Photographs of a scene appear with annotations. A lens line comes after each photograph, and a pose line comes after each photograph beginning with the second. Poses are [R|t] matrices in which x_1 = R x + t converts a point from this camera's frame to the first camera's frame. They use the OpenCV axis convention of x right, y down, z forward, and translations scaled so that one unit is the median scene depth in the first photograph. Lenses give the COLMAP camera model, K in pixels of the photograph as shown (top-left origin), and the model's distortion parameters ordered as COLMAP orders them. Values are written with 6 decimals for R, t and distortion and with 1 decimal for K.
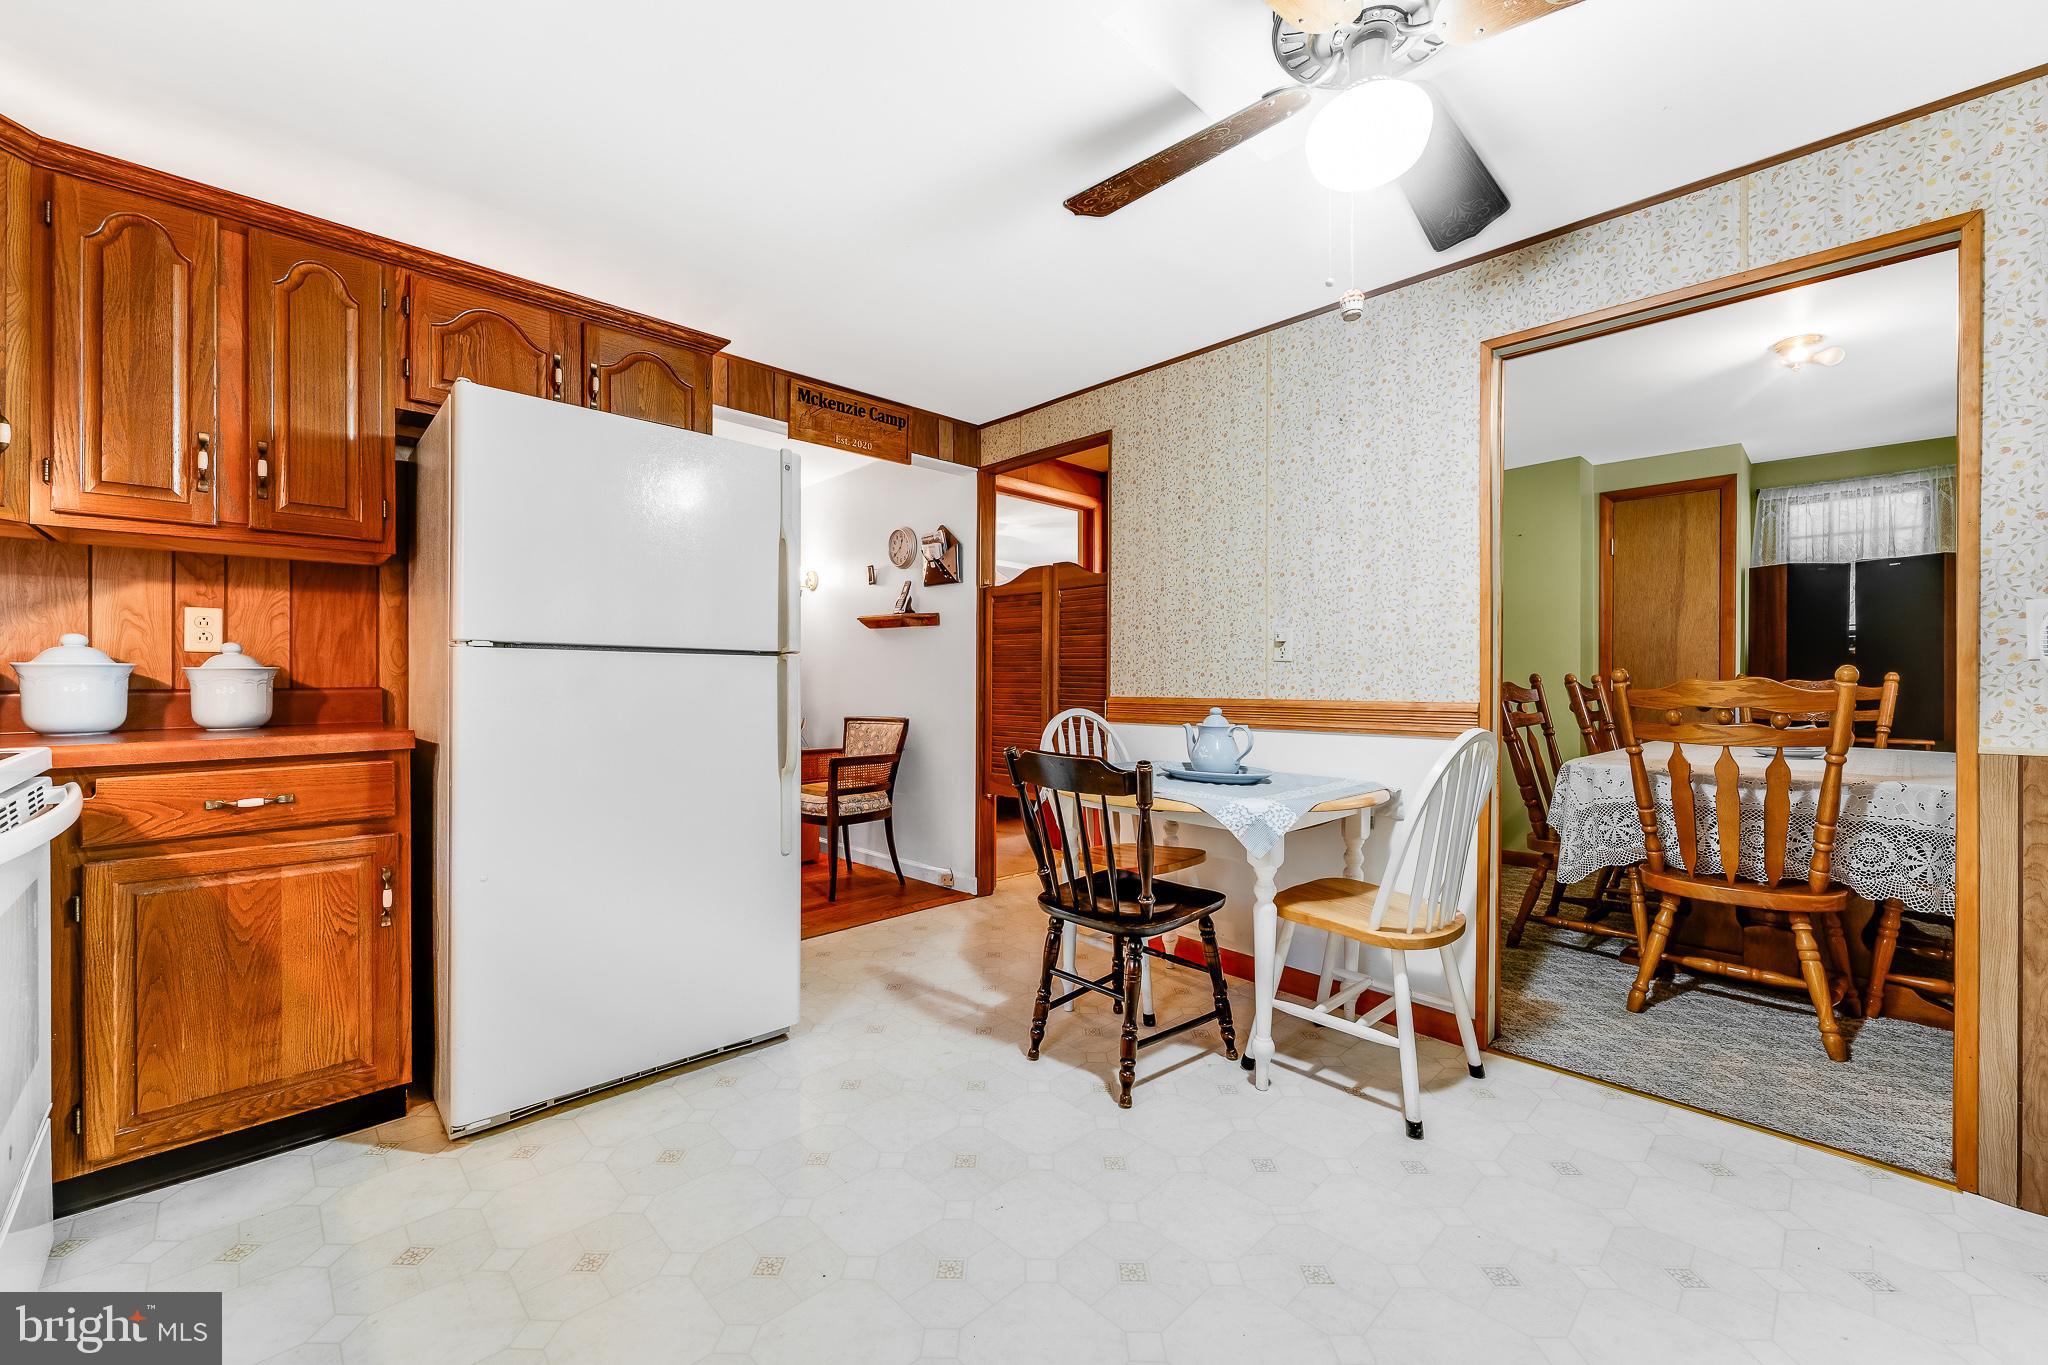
lens RADIAL K [[812.5, 0, 1013.9], [0, 812.5, 683.4], [0, 0, 1]] dist [-0.000516, -0.000153]
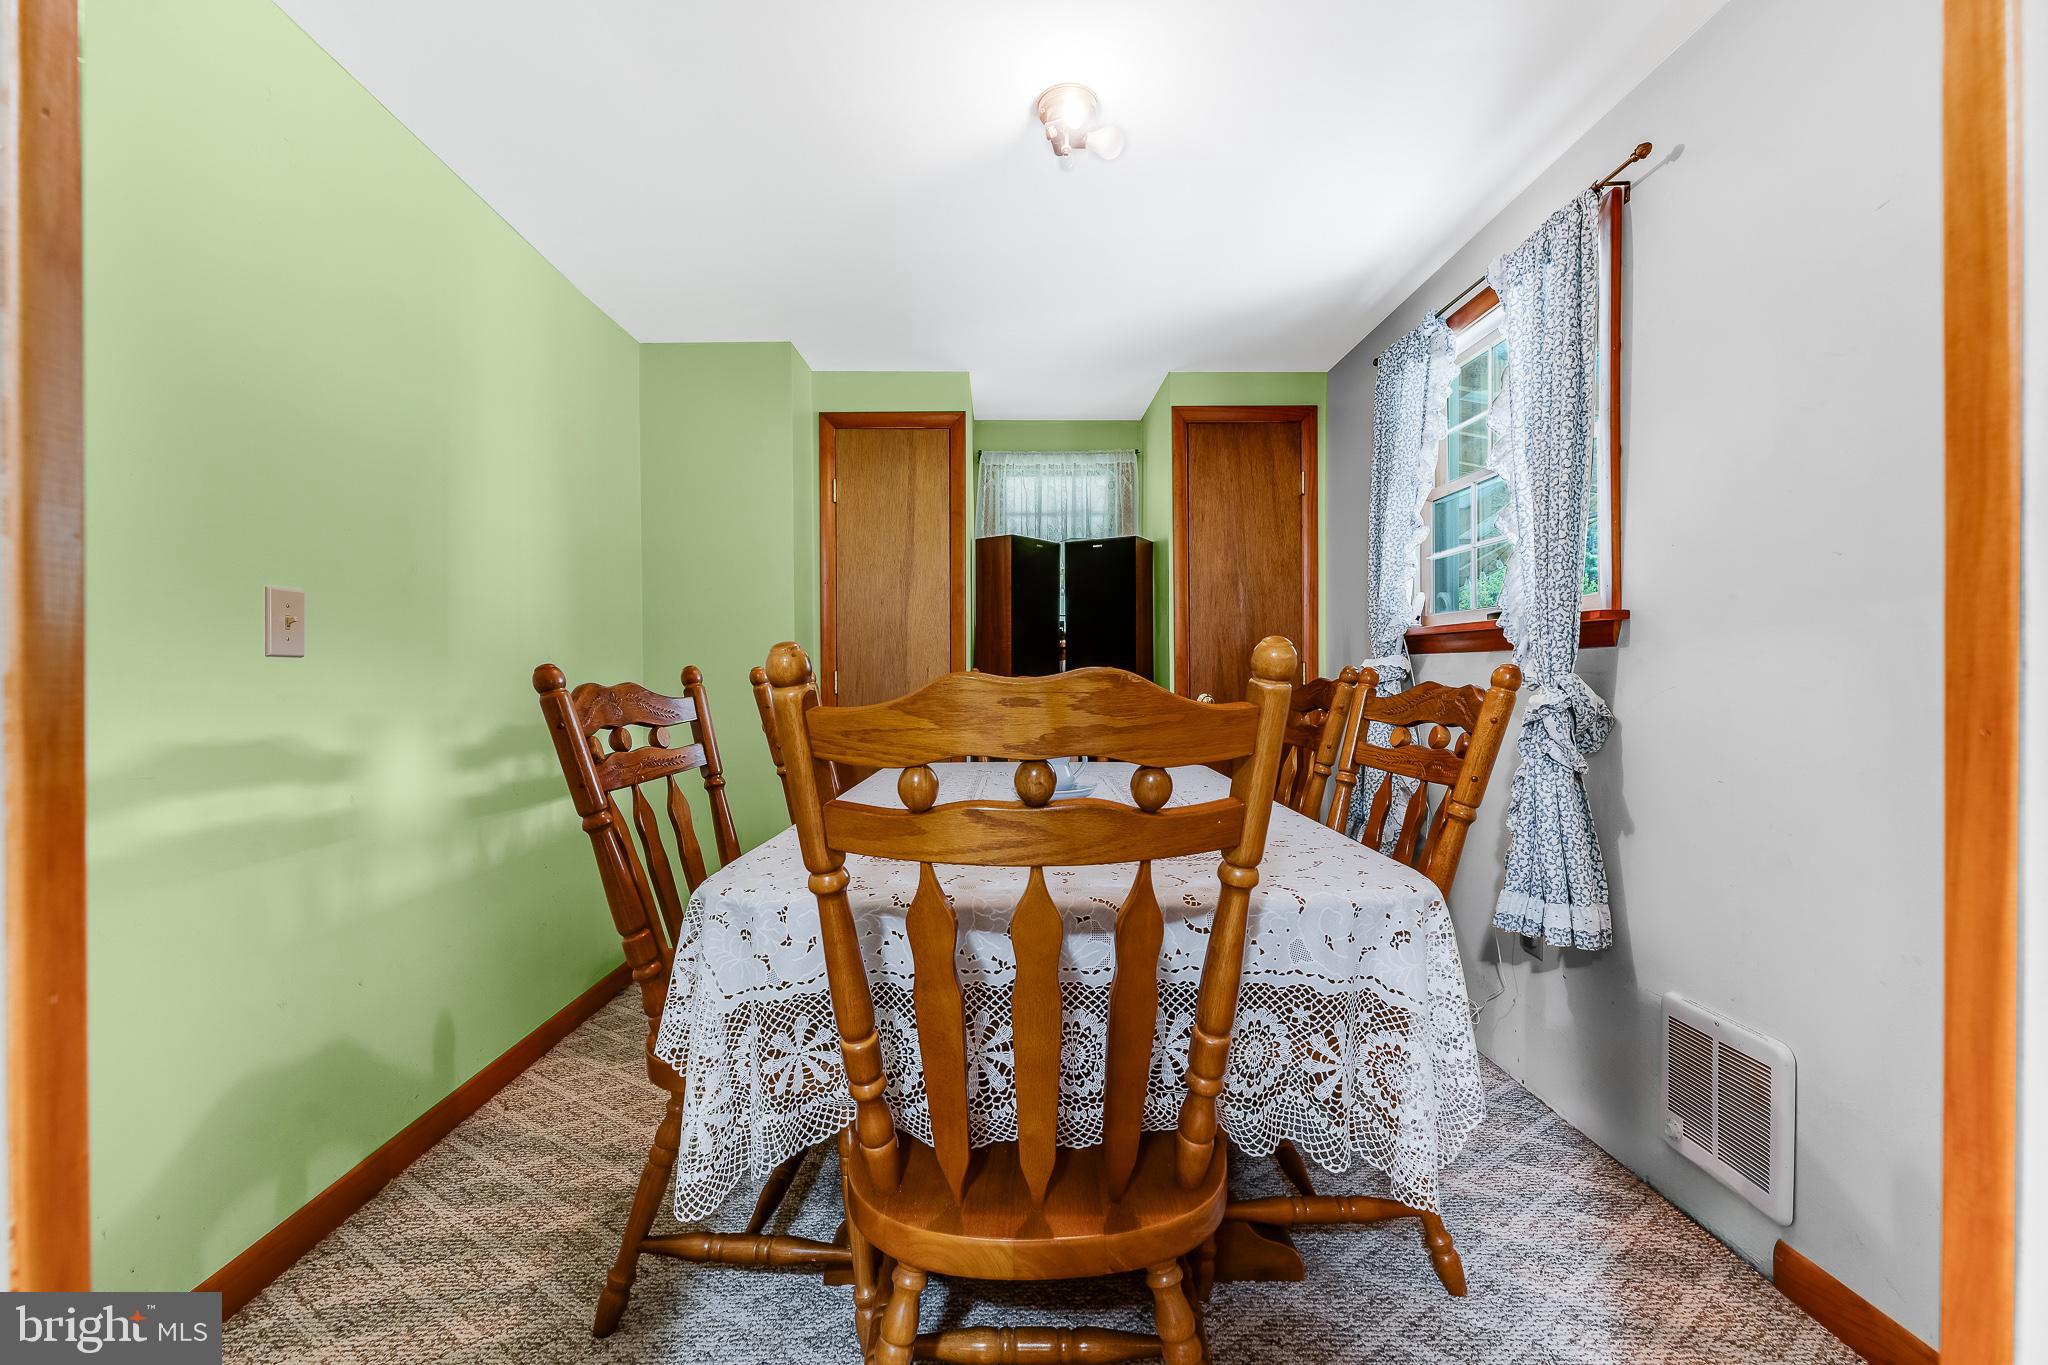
lens RADIAL K [[808.1, 0, 1019.5], [0, 808.1, 682.3], [0, 0, 1]] dist [-0.002984, -0.000524]
pose [[0.674187, -0.007447, 0.738523, 0.366687], [0.007771, 0.999965, 0.002989, -0.001651], [-0.738520, 0.003724, 0.674222, 0.459438]]
